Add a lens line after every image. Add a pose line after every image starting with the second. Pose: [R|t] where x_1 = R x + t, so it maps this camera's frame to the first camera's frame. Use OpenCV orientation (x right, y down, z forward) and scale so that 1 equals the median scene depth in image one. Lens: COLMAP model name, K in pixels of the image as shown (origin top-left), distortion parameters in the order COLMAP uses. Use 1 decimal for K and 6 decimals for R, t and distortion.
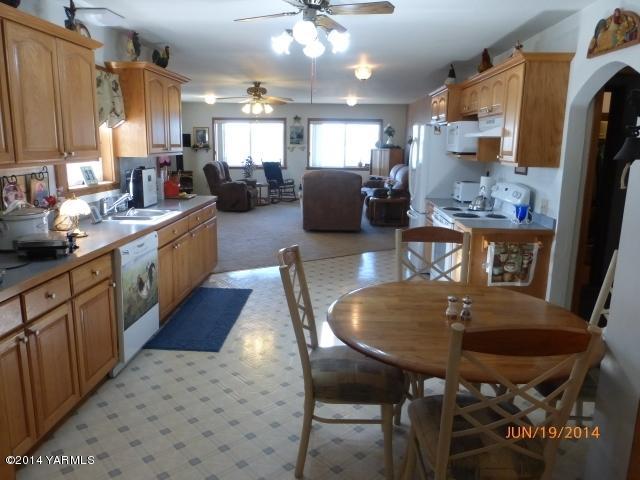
lens RADIAL K [[486.2, 0, 320.0], [0, 486.2, 240.0], [0, 0, 1]] dist [-0.053202, 0.001421]
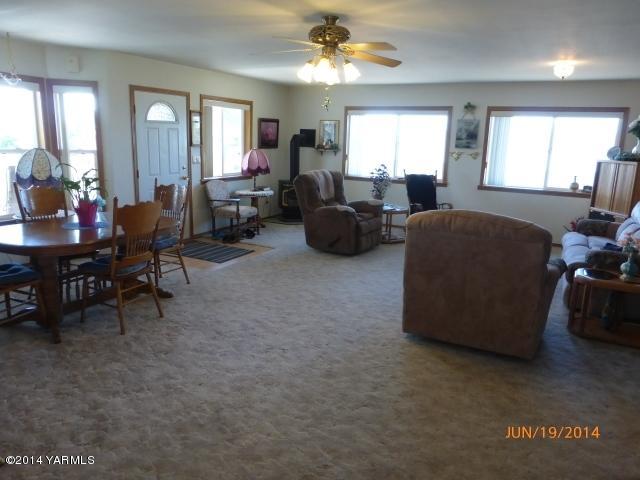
lens RADIAL K [[469.3, 0, 320.0], [0, 469.3, 240.0], [0, 0, 1]] dist [-0.044562, 0.031691]
pose [[0.902017, 0.107998, -0.417974, 0.050610], [-0.106530, 0.993945, 0.026920, -0.078877], [0.418350, 0.020244, 0.908060, 0.391058]]
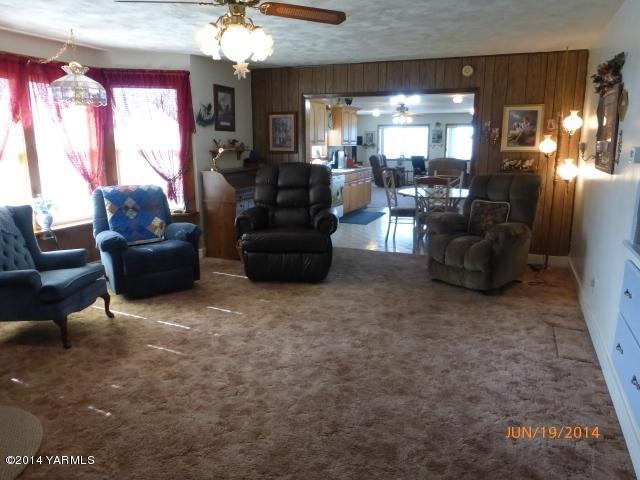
lens RADIAL K [[469.3, 0, 320.0], [0, 469.3, 240.0], [0, 0, 1]] dist [-0.044562, 0.031691]
pose [[0.939133, 0.054609, -0.339185, 0.111922], [-0.054126, 0.998475, 0.010892, 0.087987], [0.339262, 0.008130, 0.940657, -0.385210]]
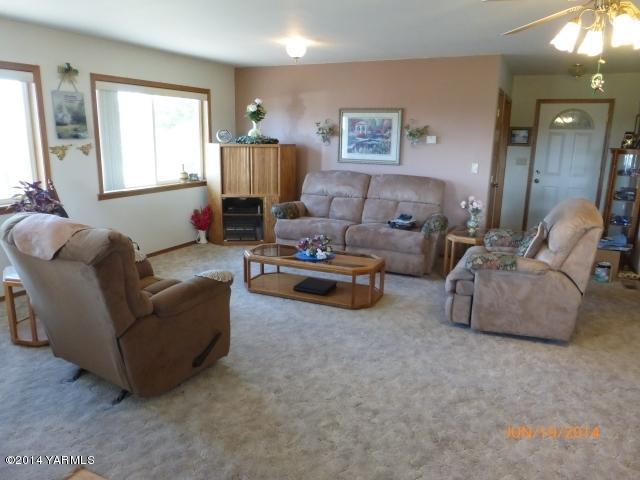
lens RADIAL K [[469.3, 0, 320.0], [0, 469.3, 240.0], [0, 0, 1]] dist [-0.044562, 0.031691]
pose [[0.410781, -0.206348, 0.888076, -0.331868], [0.173862, 0.973906, 0.145871, -0.145917], [-0.895003, 0.094481, 0.435939, 0.704622]]
